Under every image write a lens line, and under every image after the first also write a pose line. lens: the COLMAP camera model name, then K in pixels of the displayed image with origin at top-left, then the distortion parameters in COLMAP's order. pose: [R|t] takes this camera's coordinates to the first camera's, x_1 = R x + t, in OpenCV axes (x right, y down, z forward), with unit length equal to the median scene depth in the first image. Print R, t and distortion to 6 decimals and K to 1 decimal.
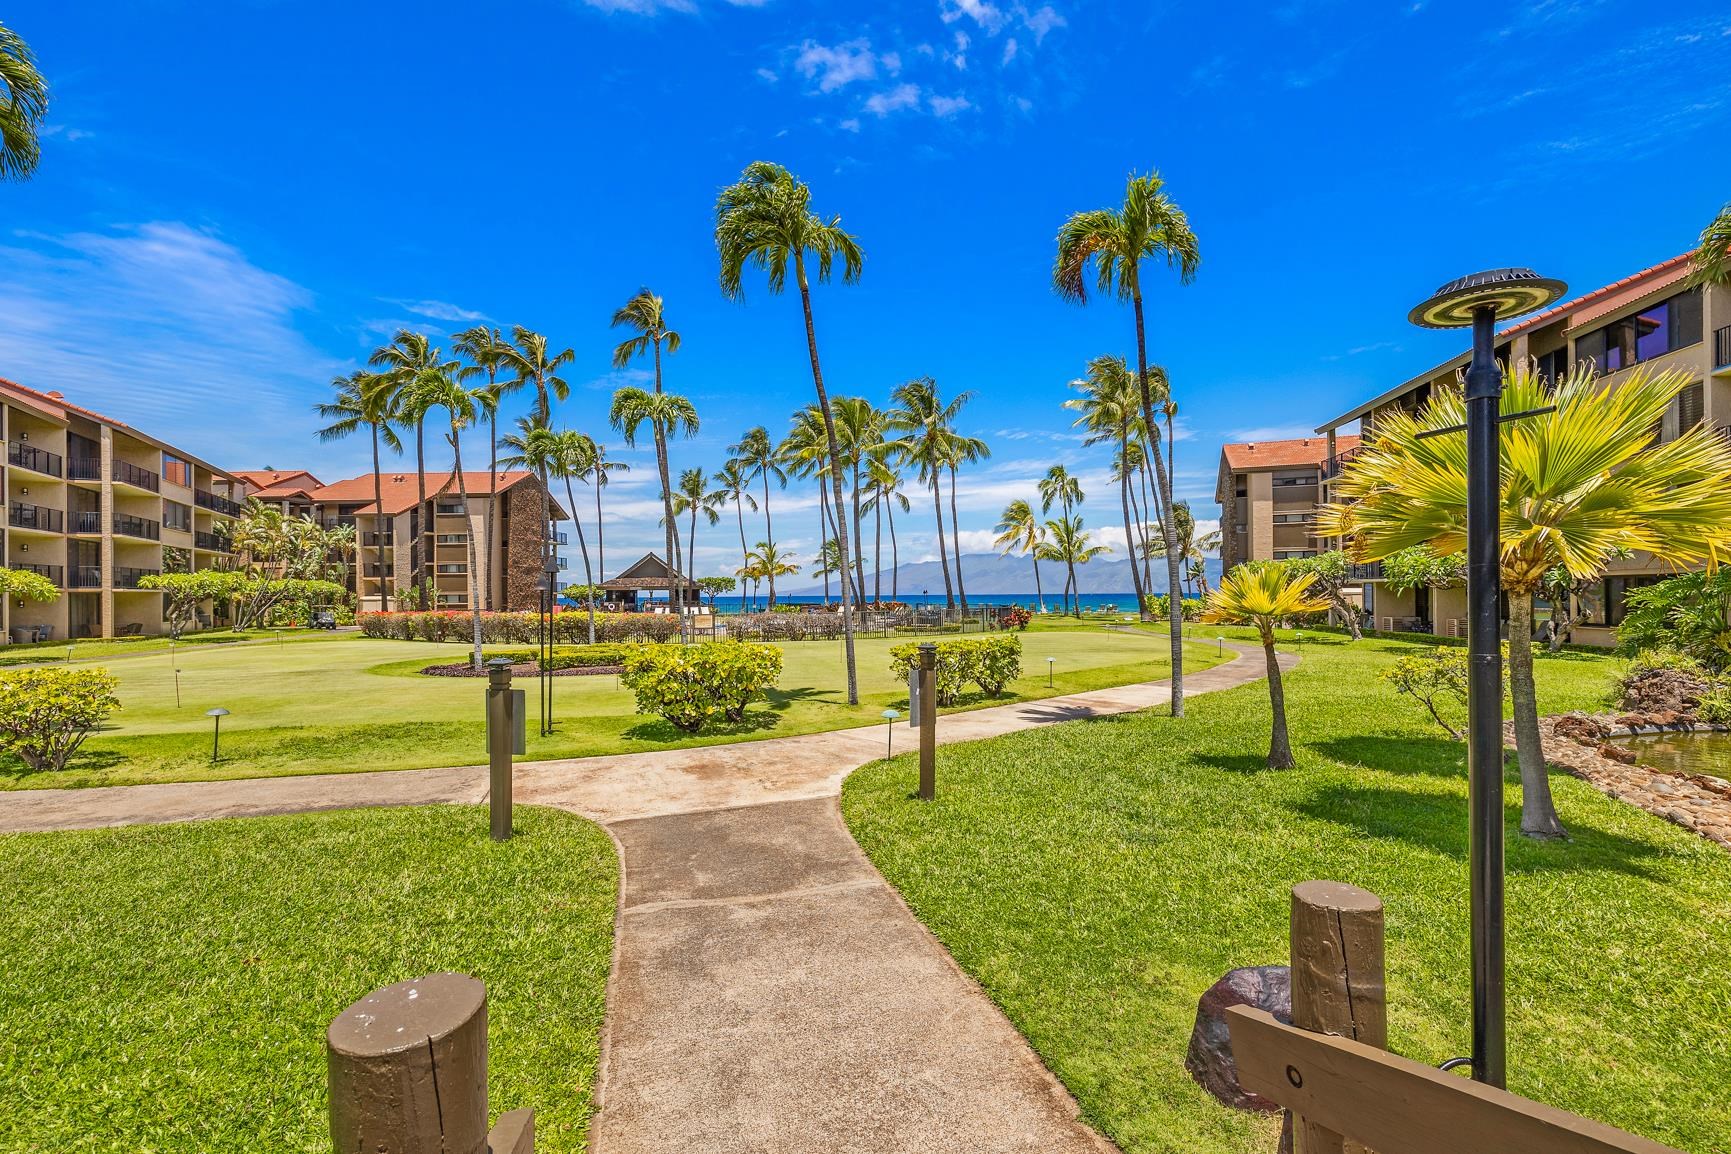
lens RADIAL K [[746.6, 0, 855.3], [0, 746.6, 584.0], [0, 0, 1]] dist [0.004512, 0.001232]
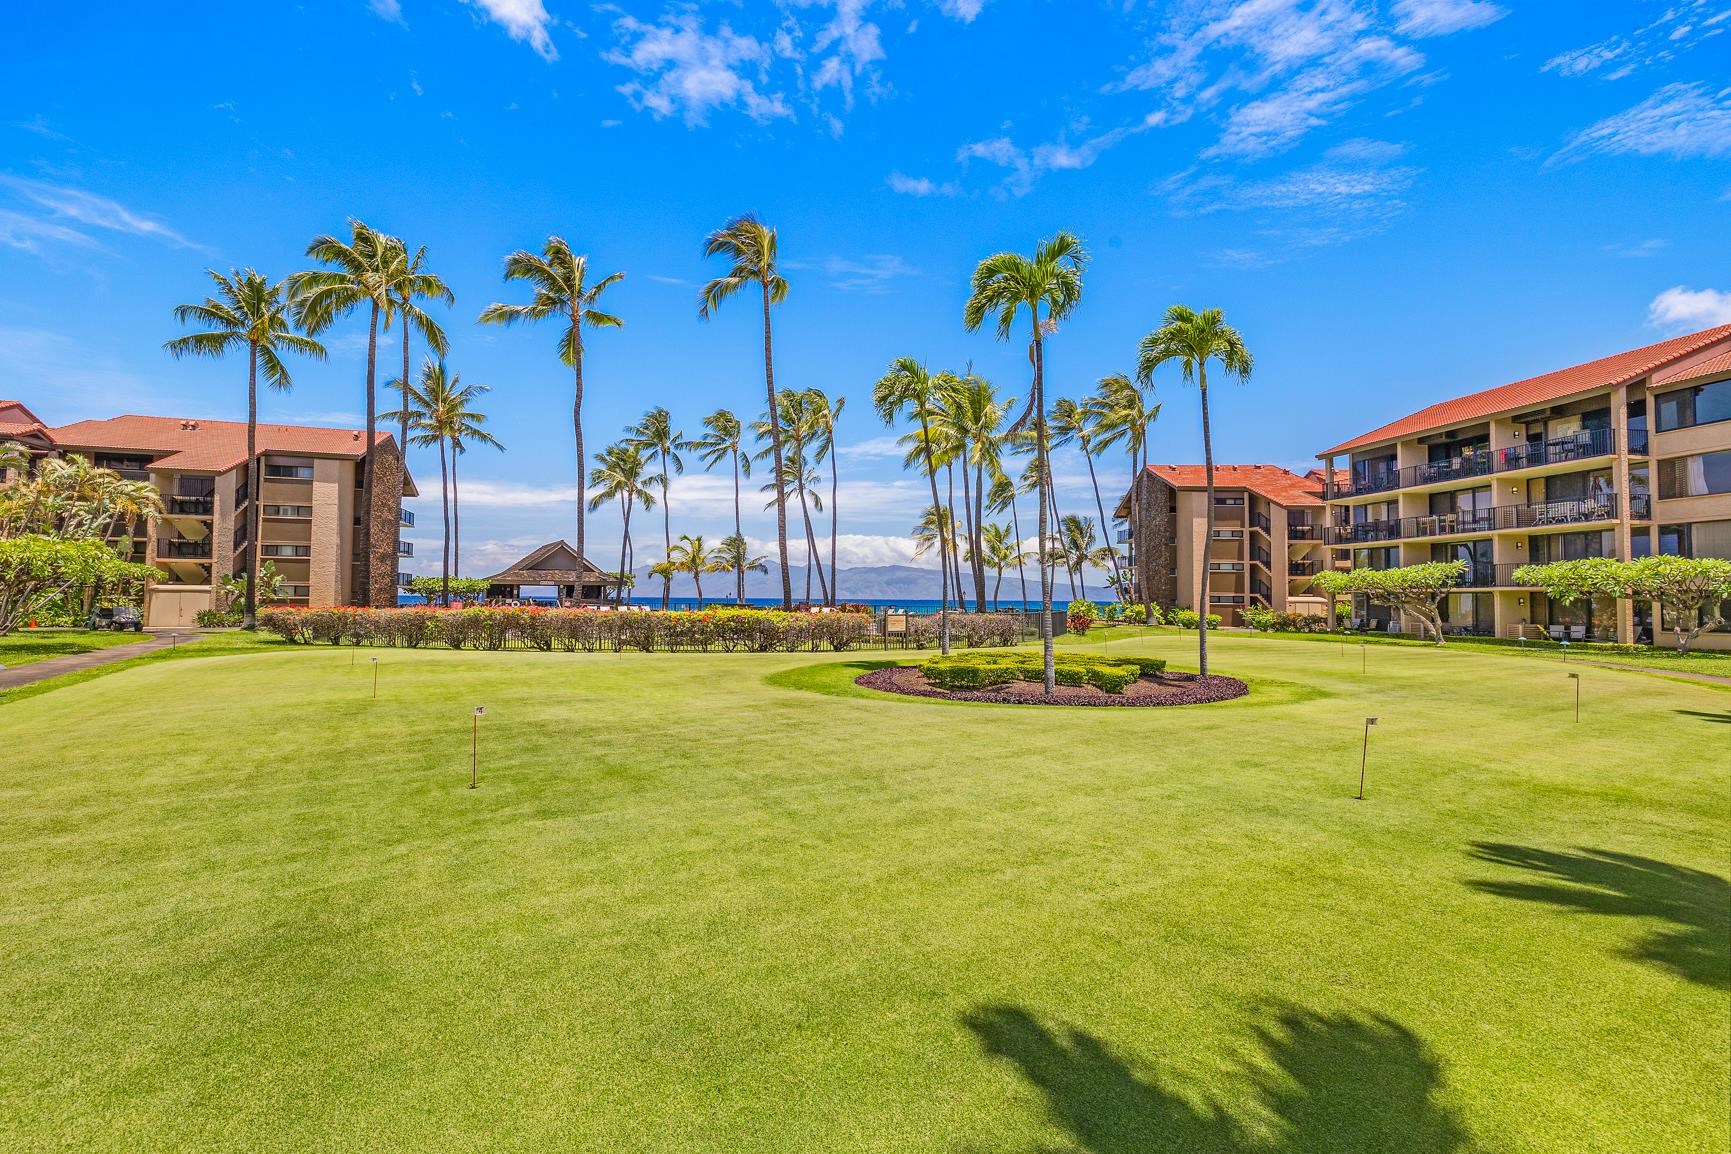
lens RADIAL K [[746.6, 0, 875.9], [0, 746.6, 575.7], [0, 0, 1]] dist [0.004512, 0.001232]
pose [[0.943091, 0.027114, 0.331426, -0.249309], [-0.021402, 0.999553, -0.020871, 0.007942], [-0.331844, 0.012590, 0.943250, 0.105518]]
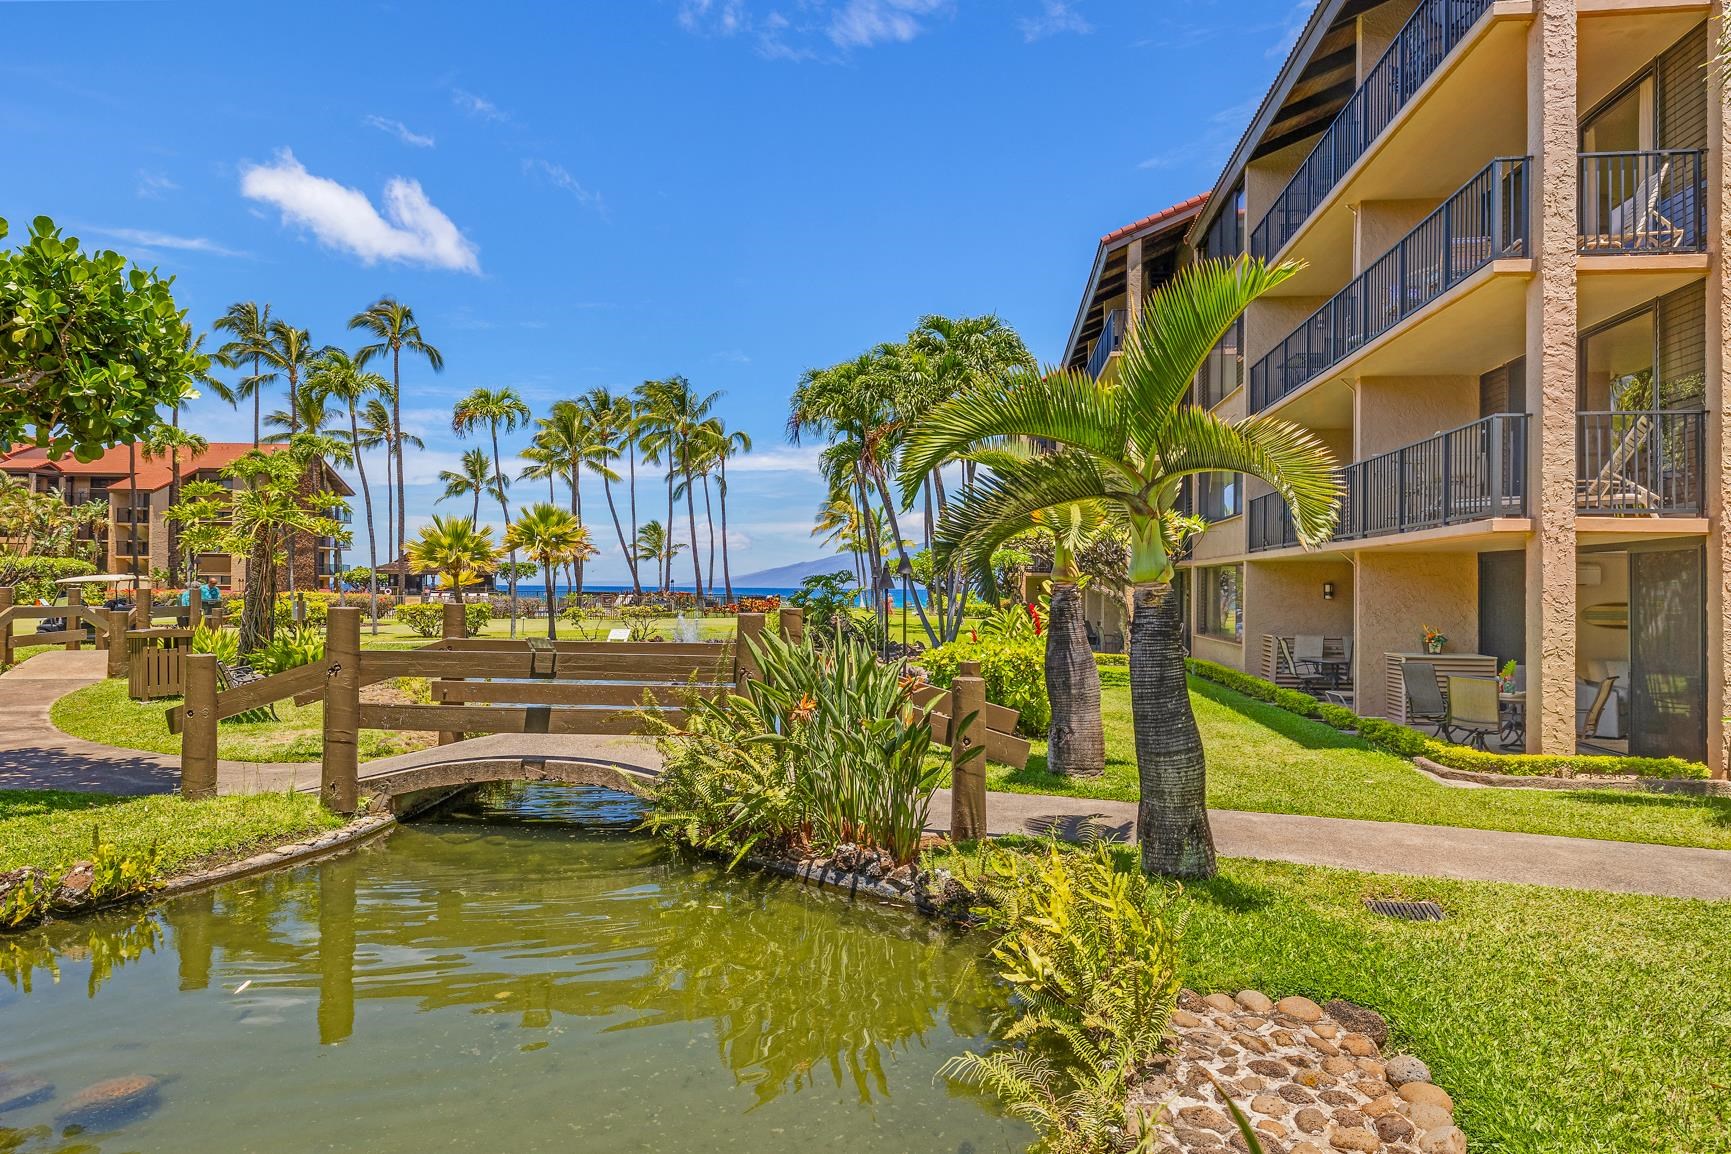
lens RADIAL K [[978.8, 0, 840.6], [0, 978.8, 574.4], [0, 0, 1]] dist [-0.003531, 0.003161]
pose [[0.998570, 0.019230, 0.049881, 0.198723], [-0.019264, 0.999814, 0.000213, -0.002706], [-0.049868, -0.001174, 0.998755, -0.284265]]
